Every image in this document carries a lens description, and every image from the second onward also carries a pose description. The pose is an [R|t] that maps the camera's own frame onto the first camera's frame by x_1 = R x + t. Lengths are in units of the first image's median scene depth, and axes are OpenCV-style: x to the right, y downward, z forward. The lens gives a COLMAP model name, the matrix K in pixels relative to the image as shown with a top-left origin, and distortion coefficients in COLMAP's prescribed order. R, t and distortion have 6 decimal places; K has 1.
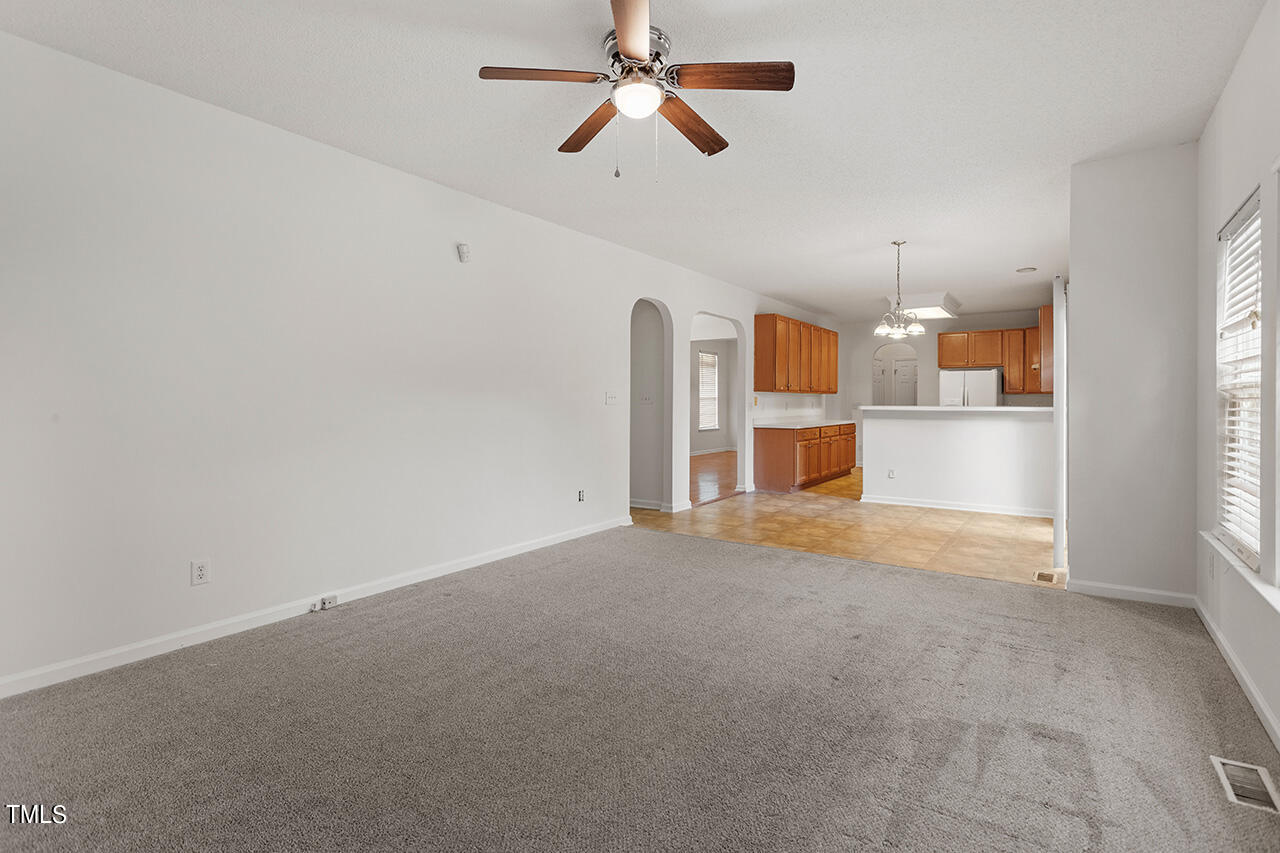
lens RADIAL K [[613.4, 0, 654.5], [0, 613.4, 409.8], [0, 0, 1]] dist [0.002921, 0.002147]
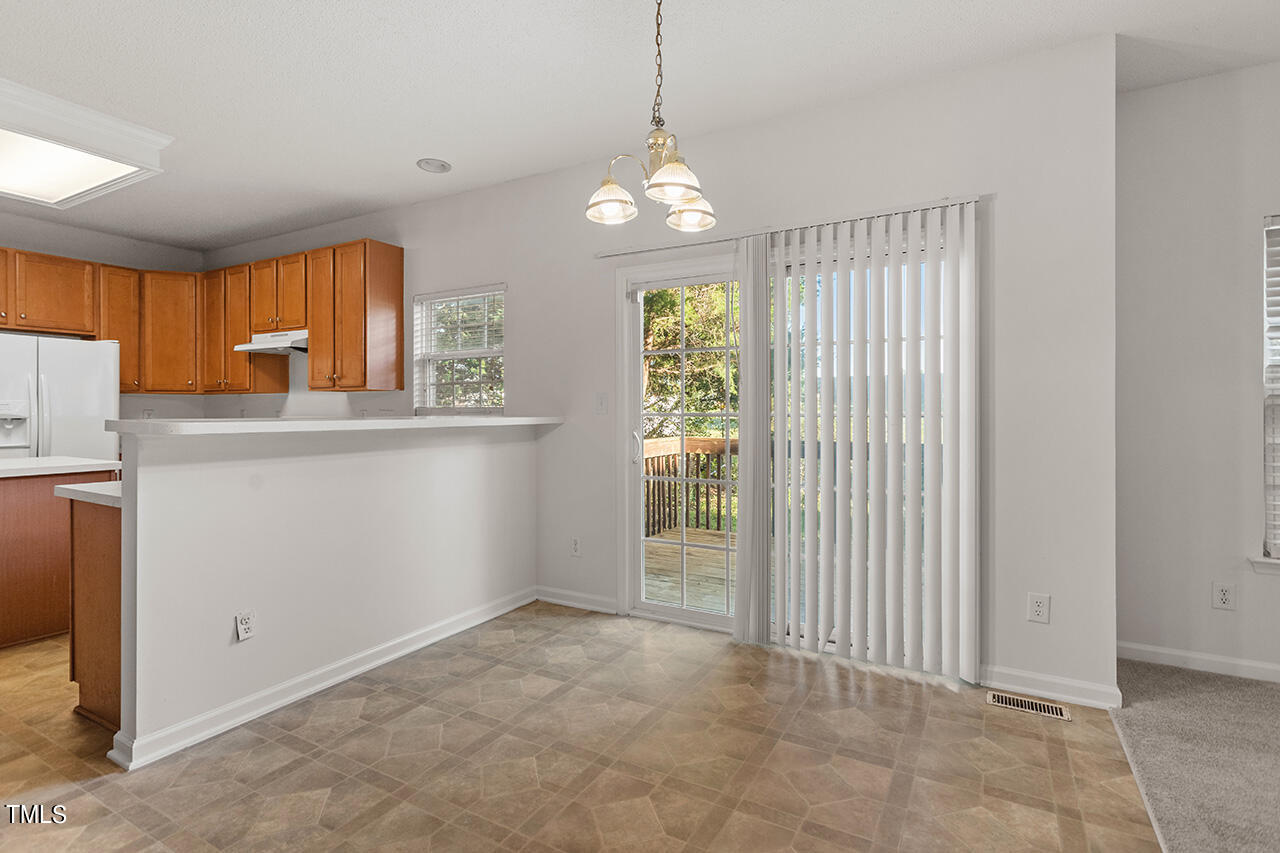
lens RADIAL K [[613.4, 0, 641.6], [0, 613.4, 413.8], [0, 0, 1]] dist [0.002921, 0.002147]
pose [[-0.080261, -0.005166, 0.996760, 0.040066], [0.011788, 0.999912, 0.006131, -0.007228], [-0.996704, 0.012242, -0.080194, 0.695470]]
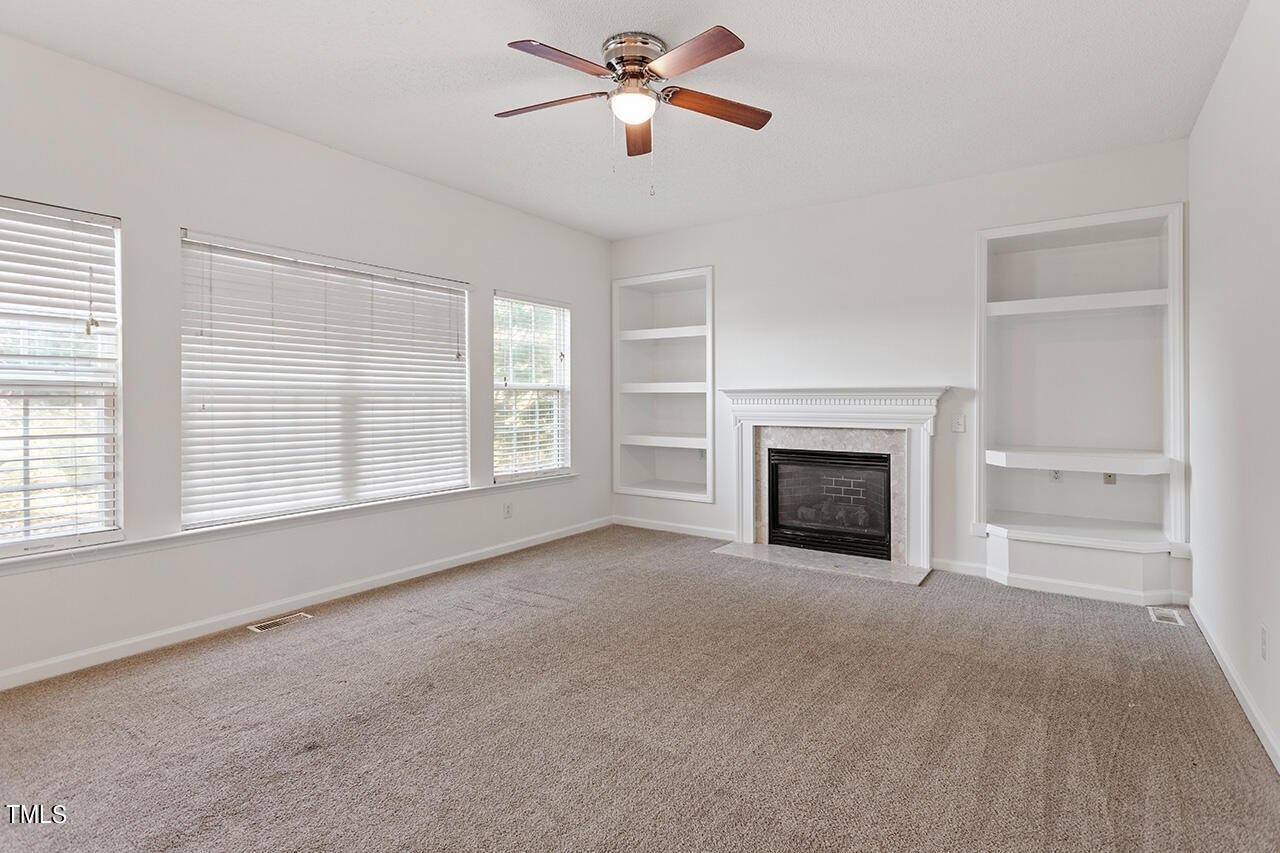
lens RADIAL K [[613.4, 0, 640.2], [0, 613.4, 413.3], [0, 0, 1]] dist [0.002921, 0.002147]
pose [[-0.999856, 0.002658, 0.016734, -0.016579], [0.003210, 0.999449, 0.033042, -0.006140], [-0.016637, 0.033091, -0.999314, 0.597541]]
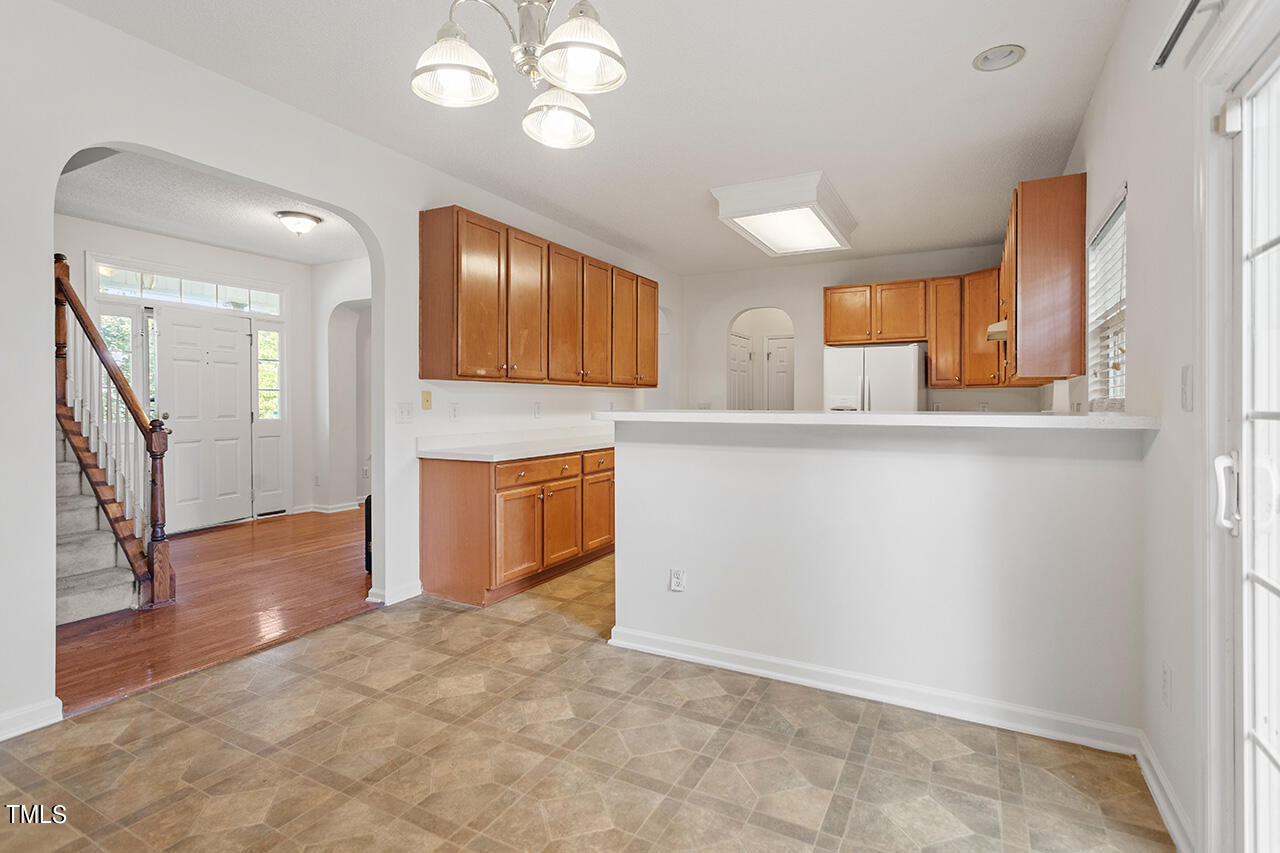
lens RADIAL K [[613.4, 0, 653.6], [0, 613.4, 407.7], [0, 0, 1]] dist [0.002921, 0.002147]
pose [[0.993766, -0.001329, 0.111478, 0.280264], [0.001843, 0.999988, -0.004514, -0.005486], [-0.111471, 0.004691, 0.993757, 0.516656]]
